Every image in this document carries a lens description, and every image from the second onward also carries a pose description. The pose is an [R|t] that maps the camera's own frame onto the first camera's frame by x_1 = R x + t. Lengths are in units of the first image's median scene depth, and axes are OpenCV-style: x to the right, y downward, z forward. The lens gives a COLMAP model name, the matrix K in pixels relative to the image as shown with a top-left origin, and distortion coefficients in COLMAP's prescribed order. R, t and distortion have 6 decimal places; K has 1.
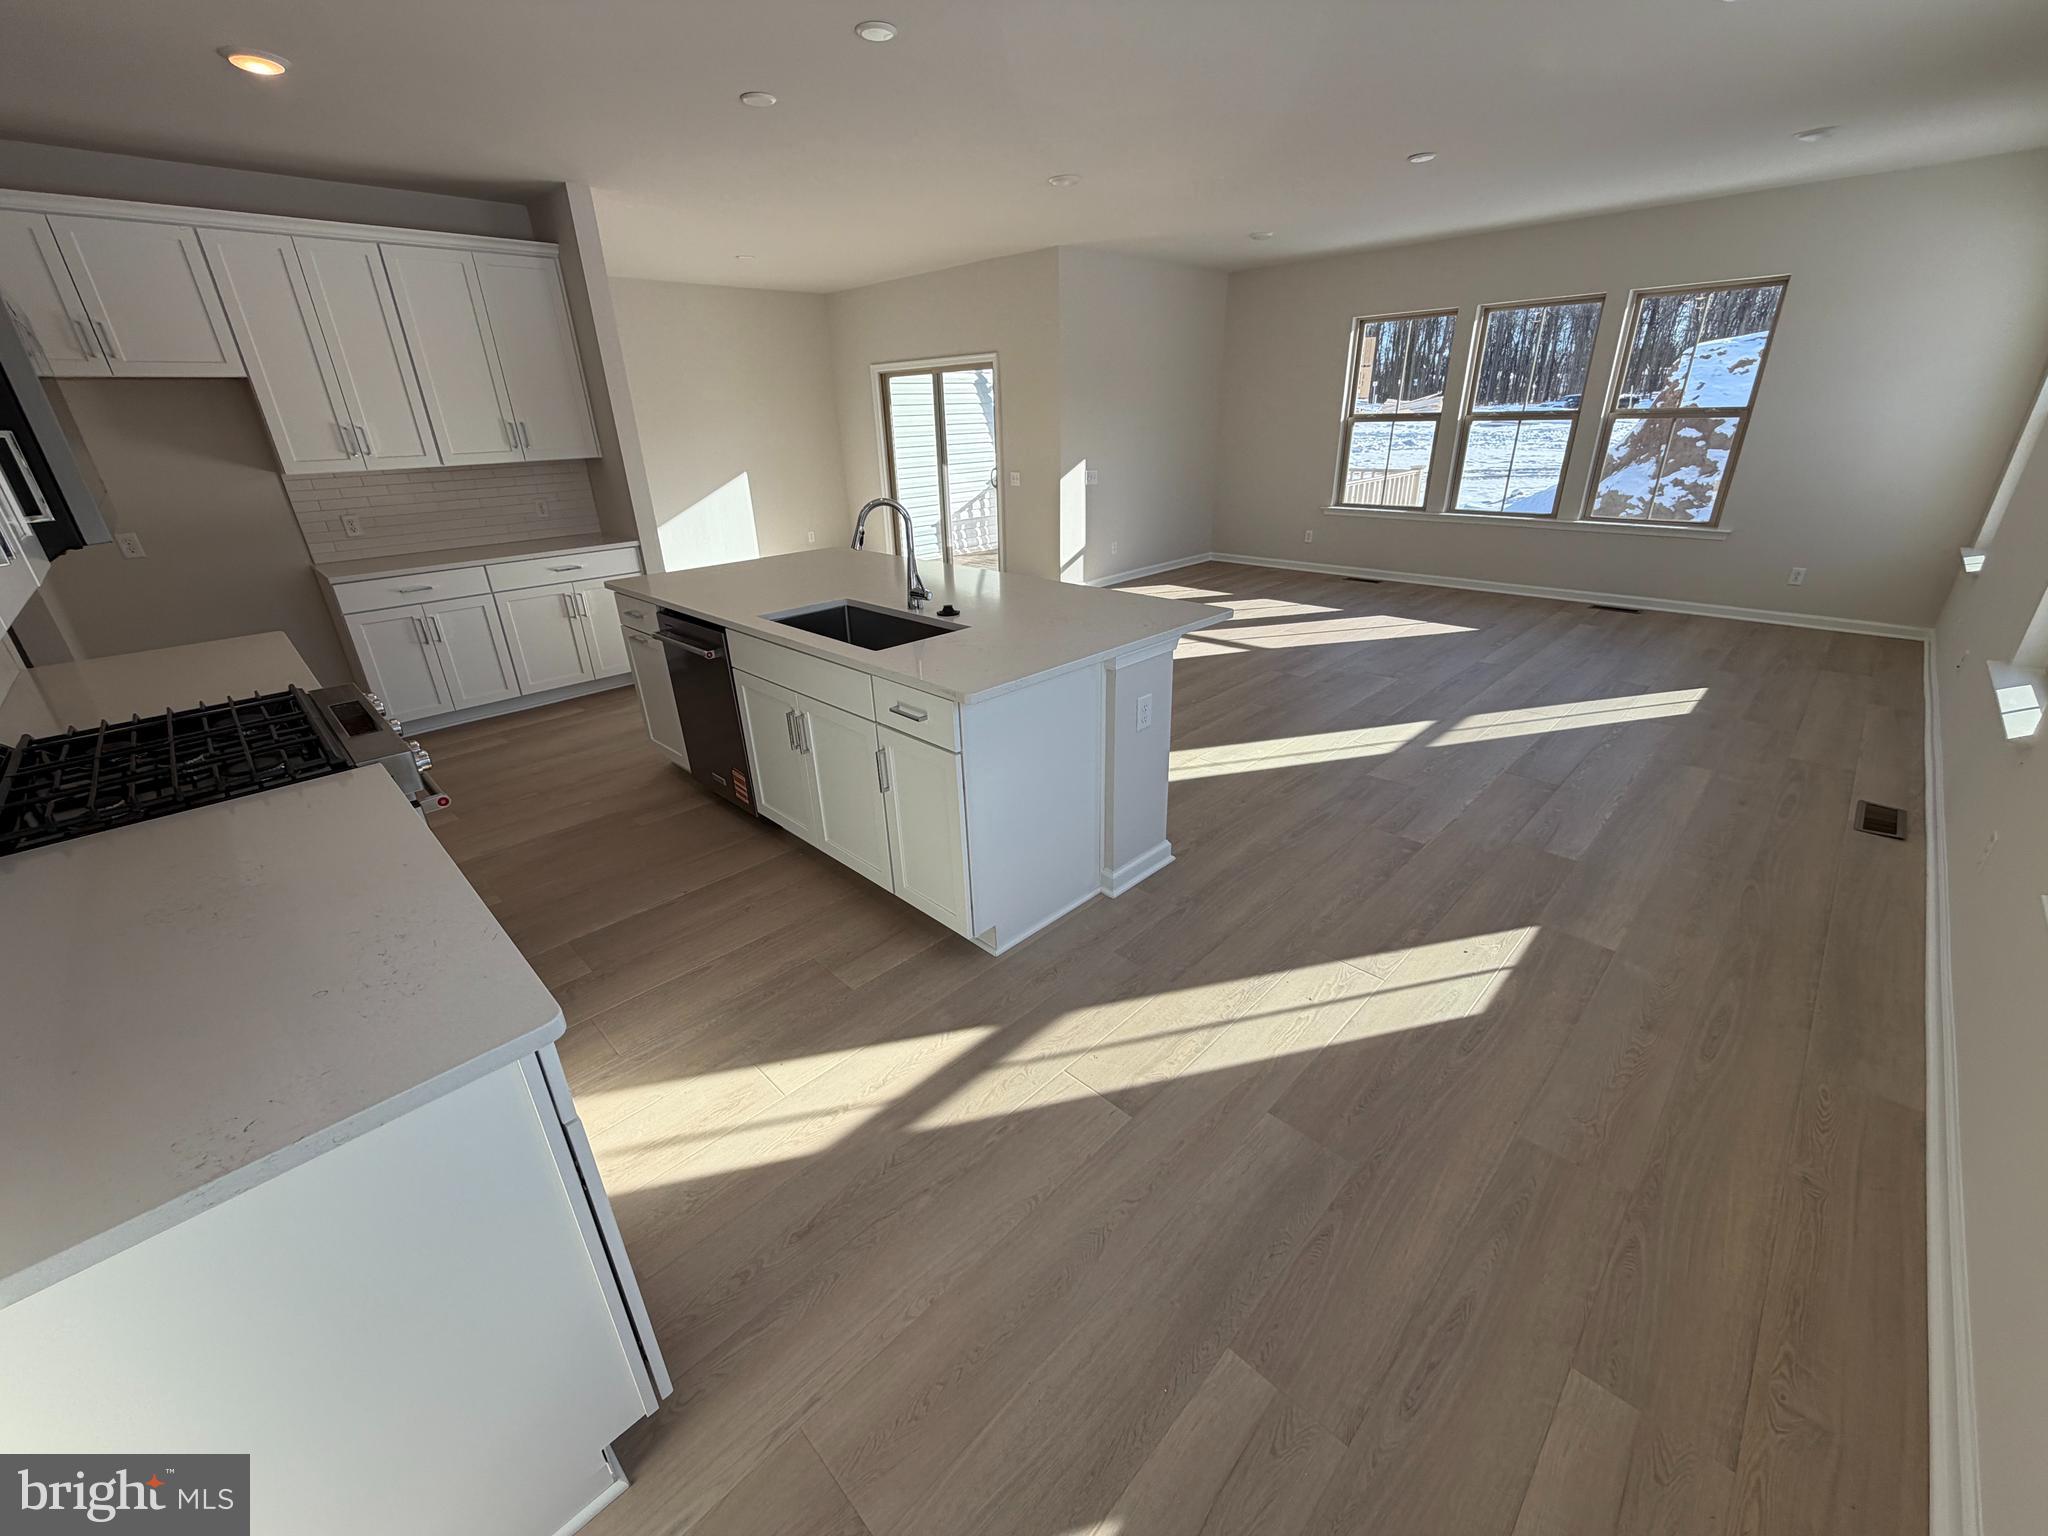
lens RADIAL K [[819.2, 0, 1012.3], [0, 819.2, 769.6], [0, 0, 1]] dist [-0.001291, -0.000208]
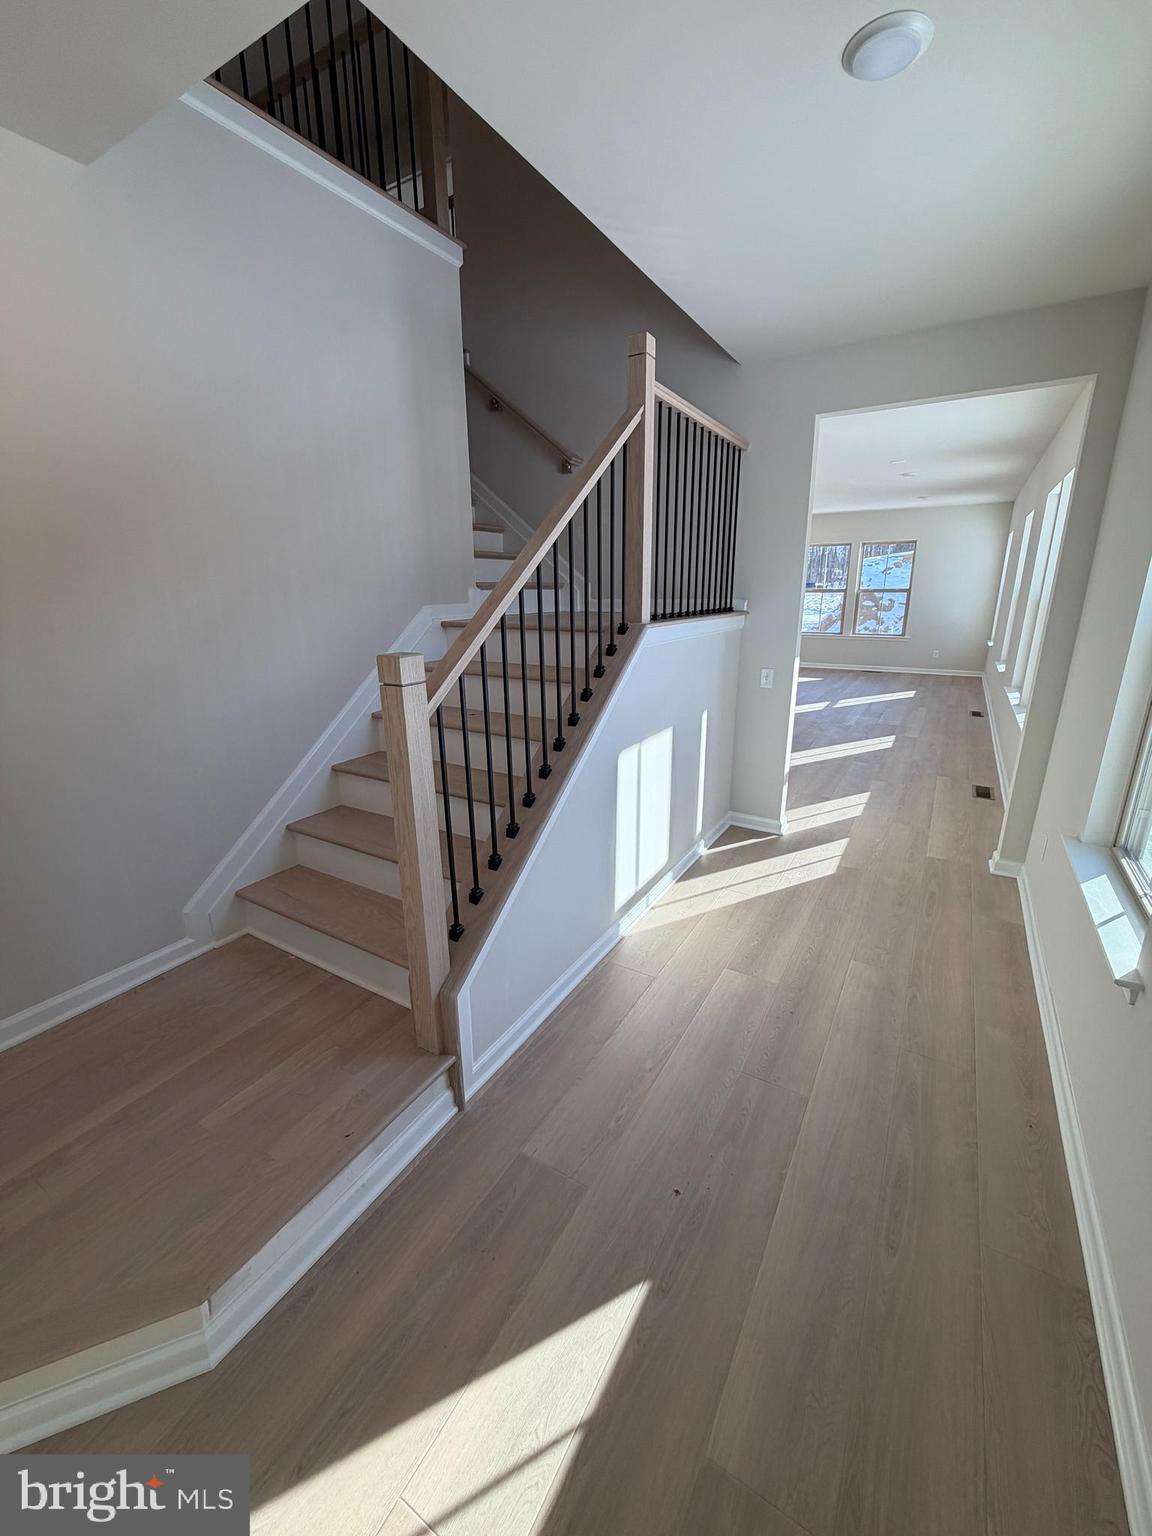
lens RADIAL K [[614.4, 0, 583.8], [0, 614.4, 760.5], [0, 0, 1]] dist [-0.001291, -0.000208]
pose [[0.968341, -0.047574, 0.245056, -0.580904], [0.080582, 0.988691, -0.126480, 0.247880], [-0.236268, 0.142223, 0.961223, -0.522711]]
